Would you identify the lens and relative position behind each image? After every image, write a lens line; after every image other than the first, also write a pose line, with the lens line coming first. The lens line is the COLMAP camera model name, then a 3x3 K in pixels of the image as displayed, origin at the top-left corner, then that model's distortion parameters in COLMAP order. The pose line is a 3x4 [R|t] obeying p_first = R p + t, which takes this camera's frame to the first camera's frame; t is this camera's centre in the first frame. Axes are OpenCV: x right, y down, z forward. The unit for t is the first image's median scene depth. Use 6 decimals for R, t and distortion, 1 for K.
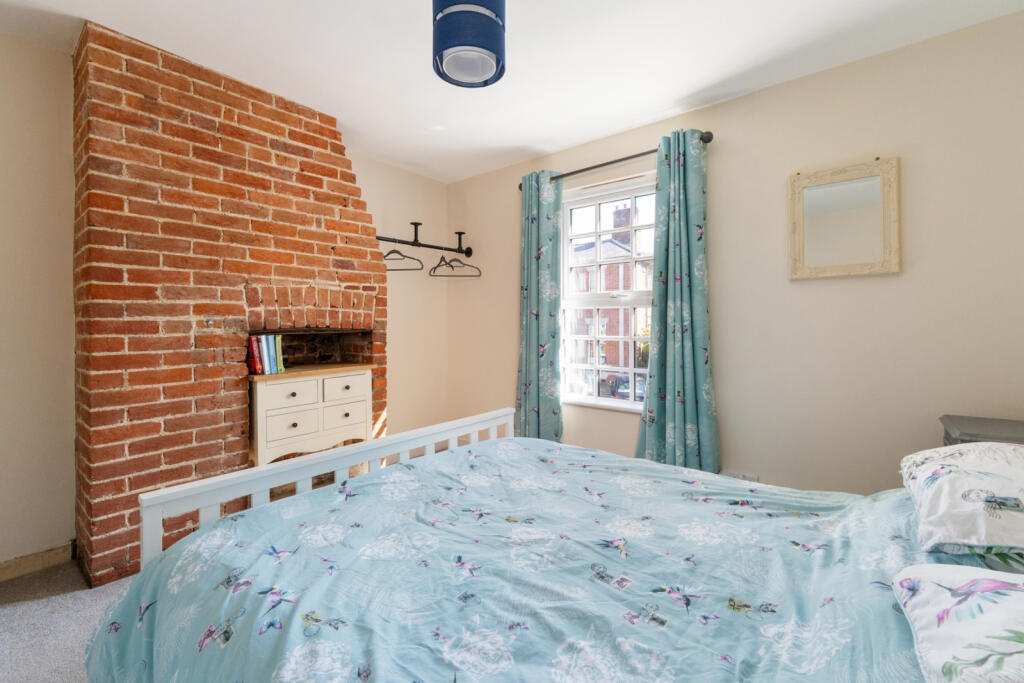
lens RADIAL K [[434.1, 0, 513.1], [0, 434.1, 319.4], [0, 0, 1]] dist [0.001108, 0.000130]
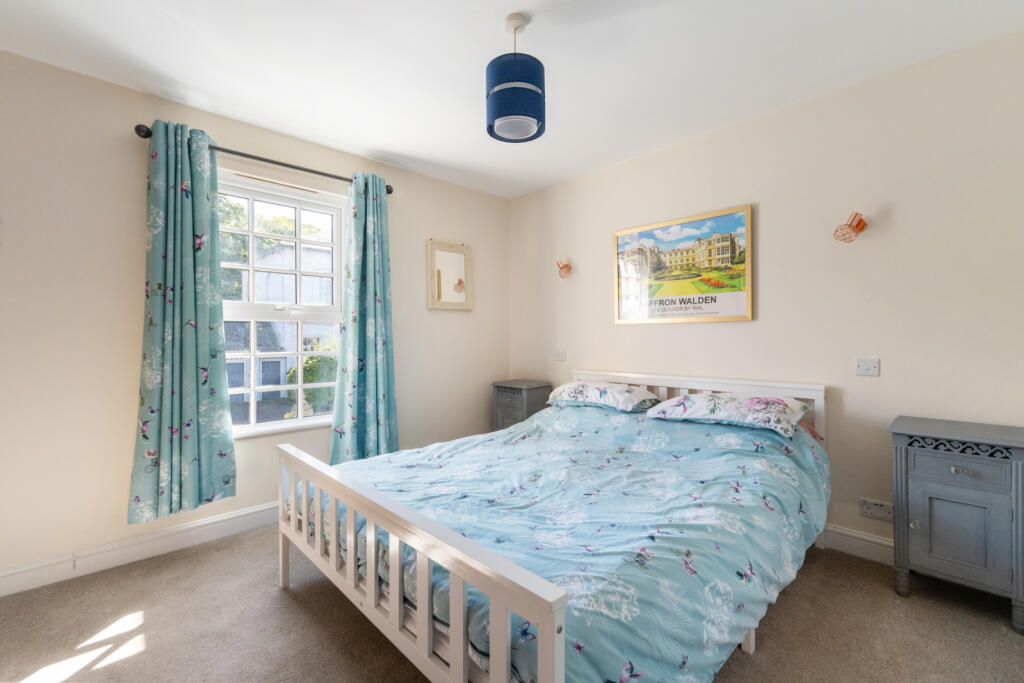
lens RADIAL K [[433.4, 0, 512.3], [0, 433.4, 335.7], [0, 0, 1]] dist [0.002673, 0.000320]
pose [[0.133765, 0.001056, 0.991012, -1.253470], [-0.005245, 0.999986, -0.000358, 0.001838], [-0.990999, -0.005150, 0.133769, 0.803281]]
